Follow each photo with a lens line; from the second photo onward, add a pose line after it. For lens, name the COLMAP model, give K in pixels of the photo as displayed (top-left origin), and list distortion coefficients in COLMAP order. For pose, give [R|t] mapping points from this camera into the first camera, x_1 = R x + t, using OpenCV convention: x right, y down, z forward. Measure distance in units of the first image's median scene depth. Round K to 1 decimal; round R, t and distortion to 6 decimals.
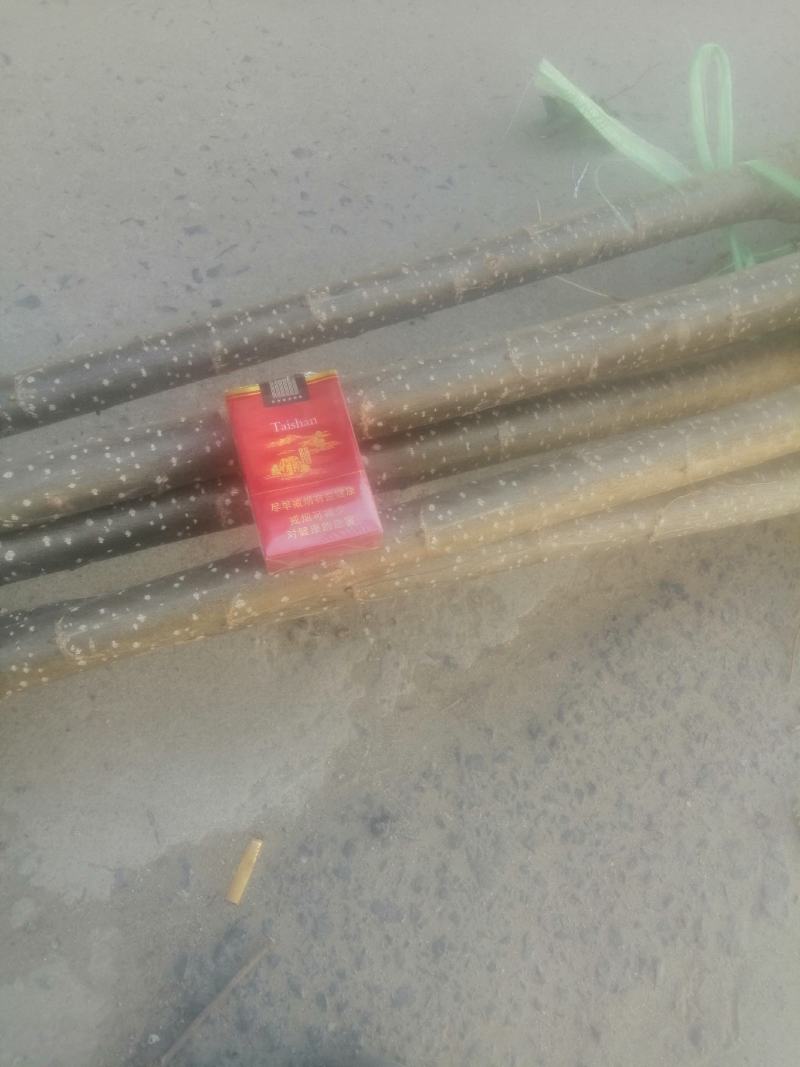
lens RADIAL K [[845.5, 0, 398.5], [0, 845.5, 532.5], [0, 0, 1]] dist [-0.002616, 0.005835]
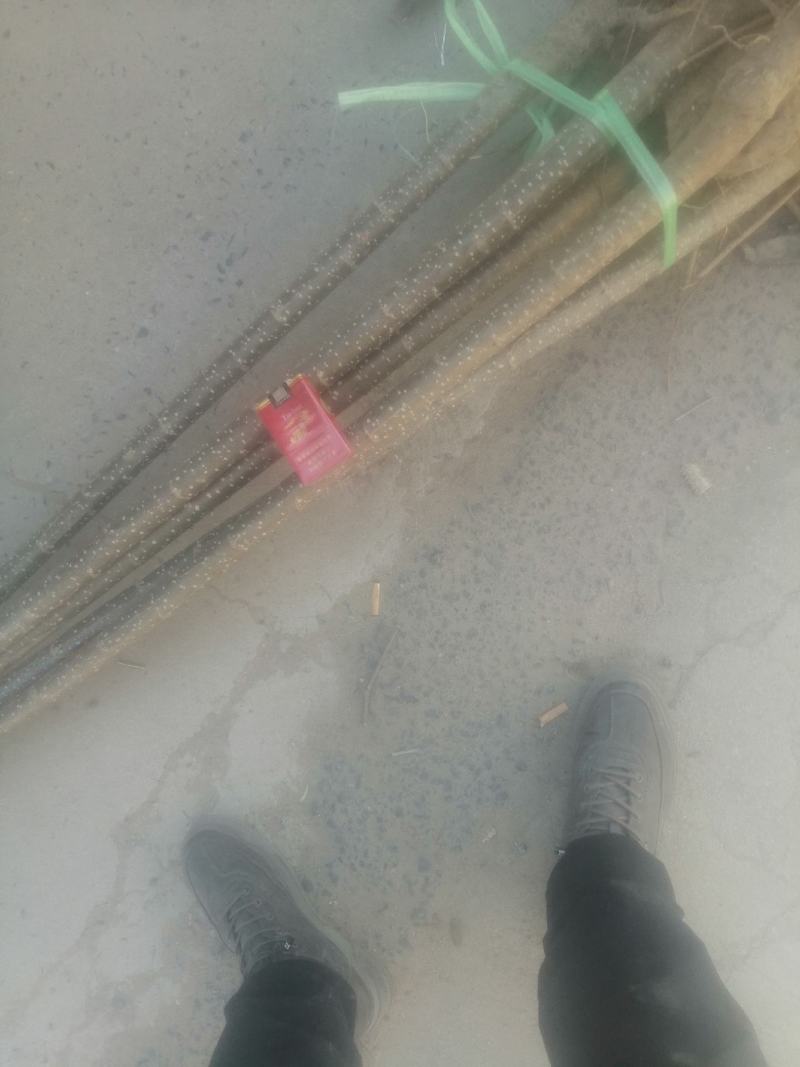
lens RADIAL K [[845.5, 0, 398.5], [0, 845.5, 532.5], [0, 0, 1]] dist [-0.002616, 0.005835]
pose [[0.897585, -0.284055, -0.337126, 0.536702], [0.392340, 0.863444, 0.317071, -0.311103], [0.201024, -0.416866, 0.886460, -0.615782]]
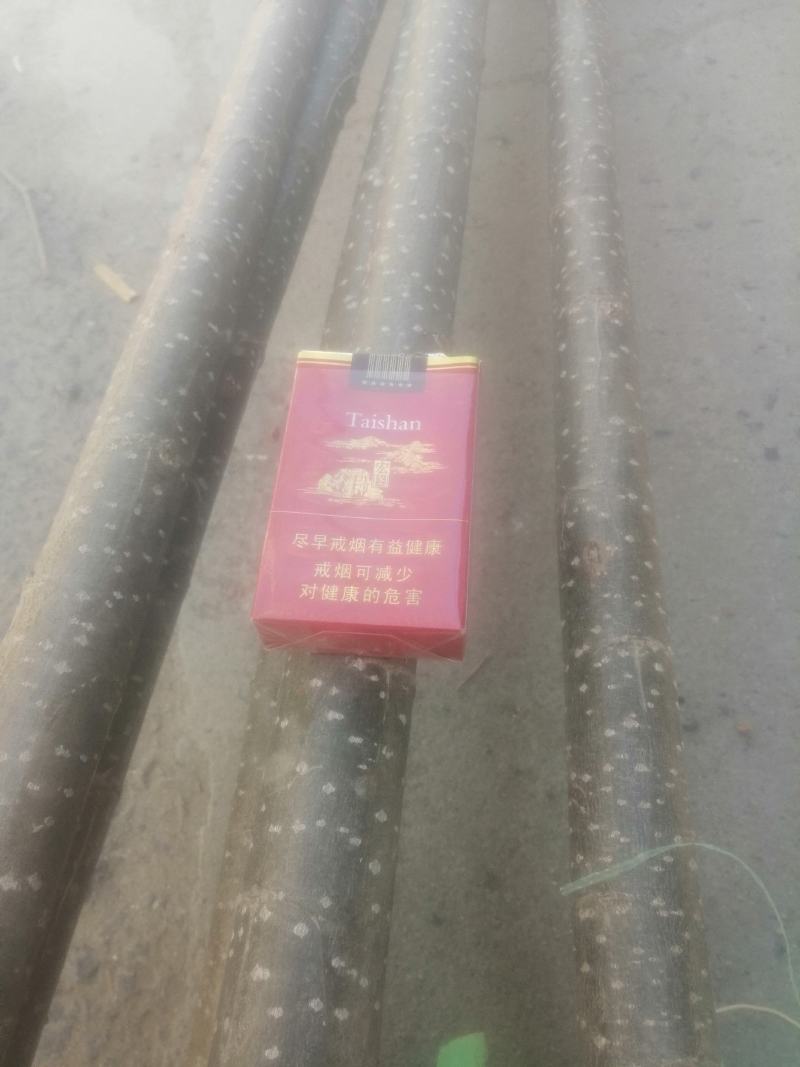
lens RADIAL K [[845.5, 0, 398.5], [0, 845.5, 532.5], [0, 0, 1]] dist [-0.002616, 0.005835]
pose [[-0.445638, 0.729676, -0.518633, 0.421603], [-0.838900, -0.138152, 0.526460, -0.481438], [0.312495, 0.669692, 0.673691, 0.576185]]
